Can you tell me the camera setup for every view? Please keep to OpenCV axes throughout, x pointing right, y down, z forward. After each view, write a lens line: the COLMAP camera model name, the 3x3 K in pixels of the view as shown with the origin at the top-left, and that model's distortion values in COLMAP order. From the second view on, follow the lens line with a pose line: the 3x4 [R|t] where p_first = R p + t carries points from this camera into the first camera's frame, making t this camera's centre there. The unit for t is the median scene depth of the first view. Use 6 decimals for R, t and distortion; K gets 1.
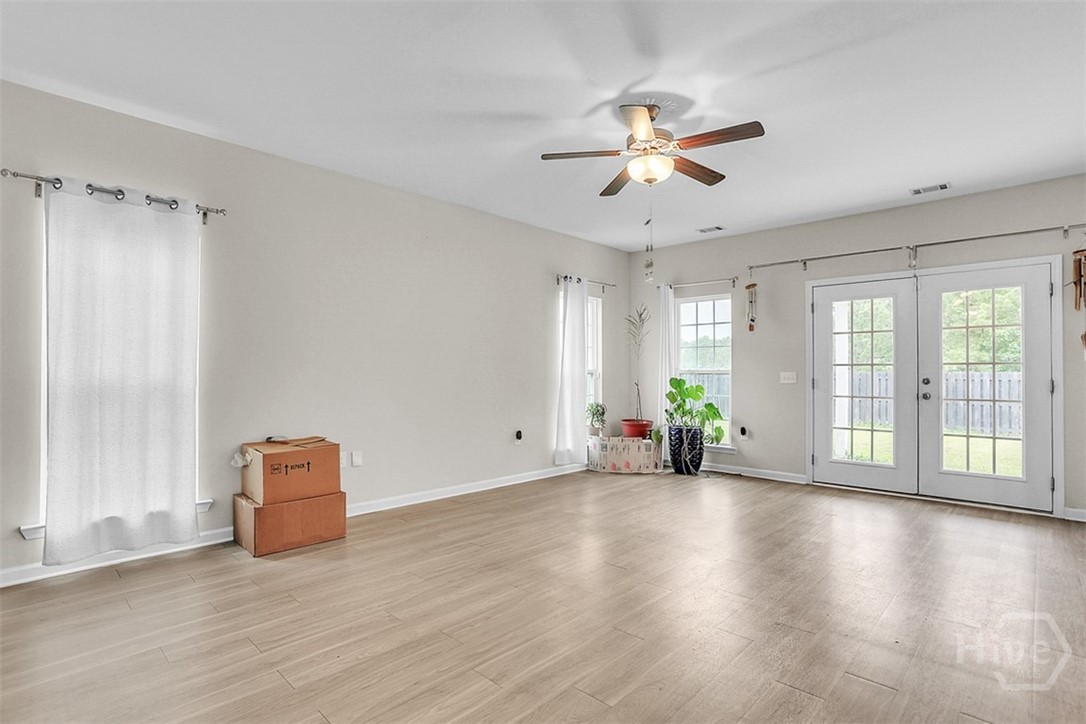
lens RADIAL K [[553.8, 0, 536.4], [0, 553.8, 364.3], [0, 0, 1]] dist [-0.057546, 0.043140]
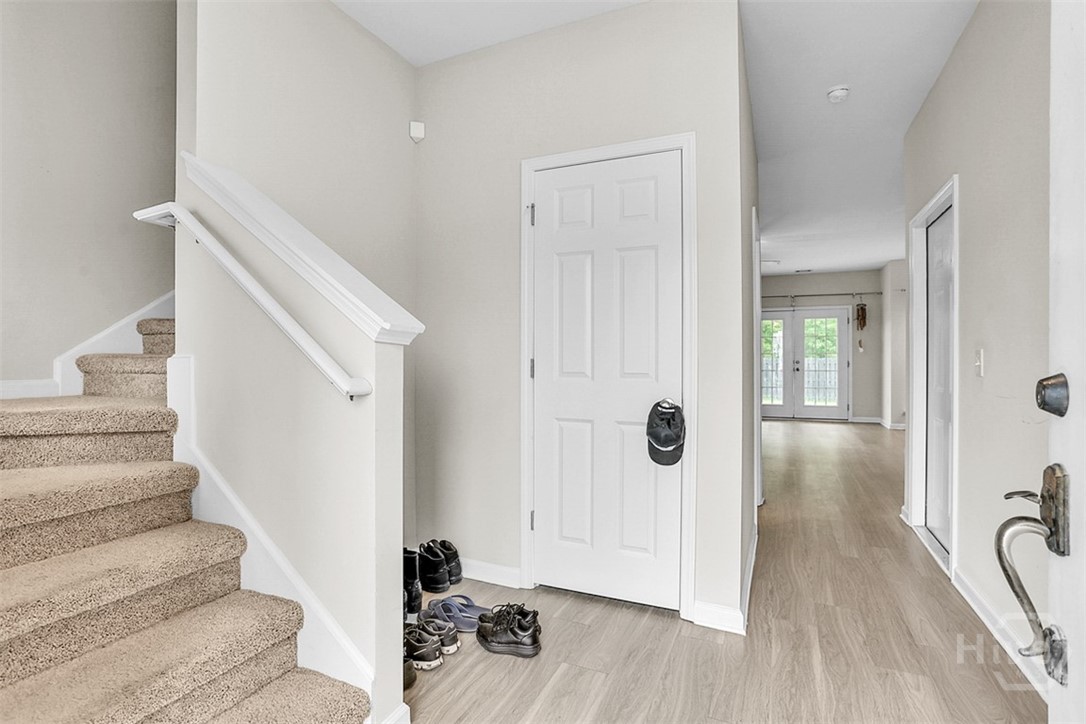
lens RADIAL K [[553.8, 0, 536.4], [0, 553.8, 364.3], [0, 0, 1]] dist [-0.057546, 0.043140]
pose [[0.944006, -0.007844, 0.329836, -0.719590], [0.000244, 0.999734, 0.023076, -0.006920], [-0.329929, -0.021703, 0.943756, -0.500554]]
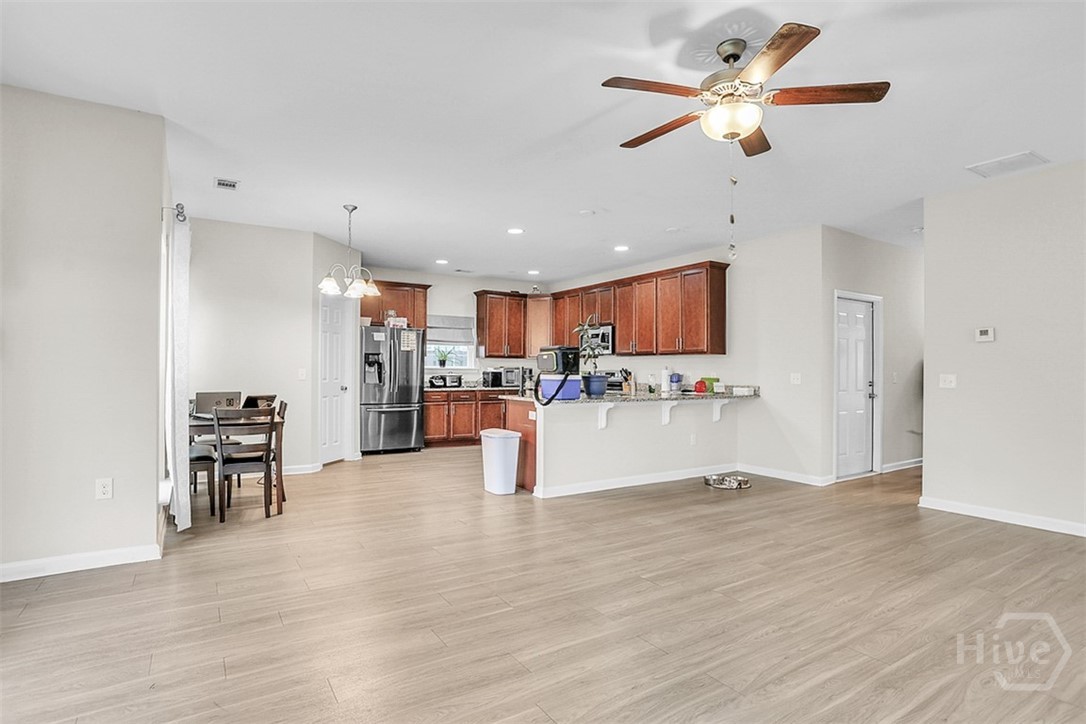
lens RADIAL K [[553.8, 0, 536.4], [0, 553.8, 364.3], [0, 0, 1]] dist [-0.057546, 0.043140]
pose [[-0.971666, 0.000670, 0.236357, 0.155593], [-0.005125, 0.999701, -0.023902, 0.012384], [-0.236302, -0.024436, -0.971372, 0.972245]]
